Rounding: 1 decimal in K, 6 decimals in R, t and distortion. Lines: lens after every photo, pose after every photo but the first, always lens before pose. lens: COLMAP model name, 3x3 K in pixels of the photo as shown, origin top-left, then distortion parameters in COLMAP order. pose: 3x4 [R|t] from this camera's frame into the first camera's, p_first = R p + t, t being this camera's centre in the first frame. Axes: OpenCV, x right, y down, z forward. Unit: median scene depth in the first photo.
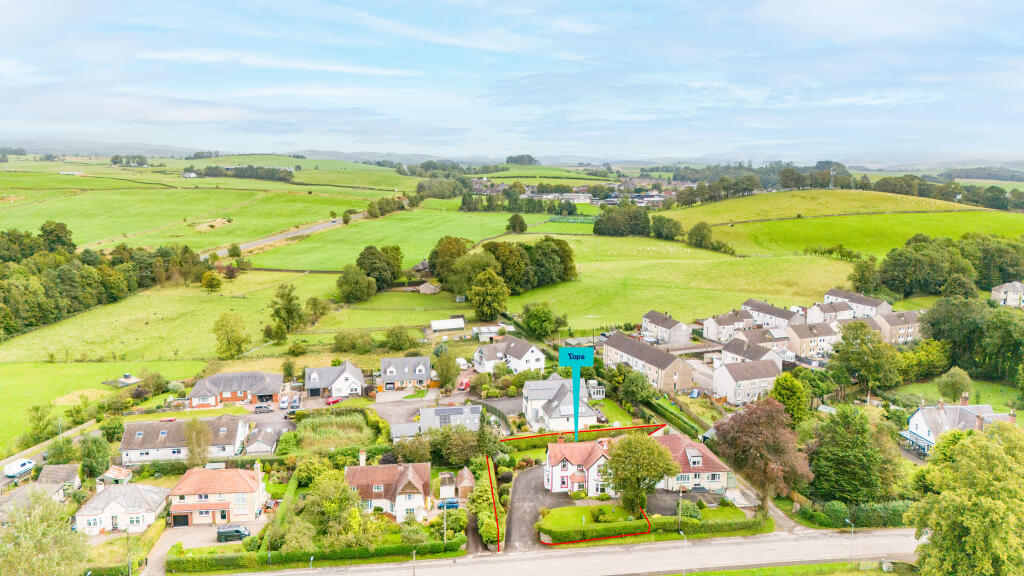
lens RADIAL K [[717.9, 0, 511.9], [0, 717.9, 286.6], [0, 0, 1]] dist [0.119244, -0.123289]
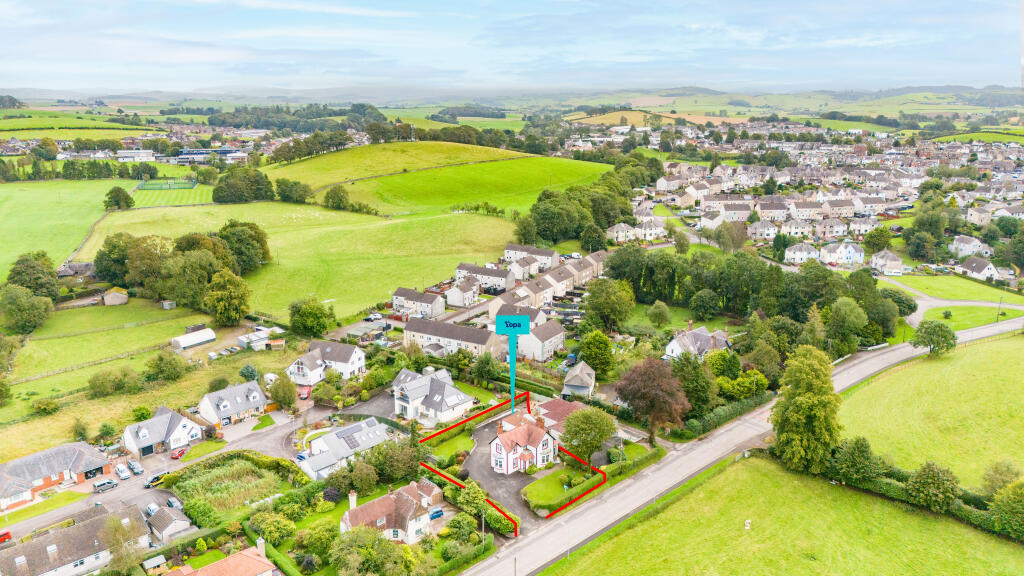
lens RADIAL K [[717.9, 0, 511.9], [0, 717.9, 286.6], [0, 0, 1]] dist [0.119244, -0.123289]
pose [[0.823681, -0.152474, 0.546170, -0.259156], [0.111127, 0.987899, 0.108200, -0.067724], [-0.556058, -0.028428, 0.830657, 0.023221]]
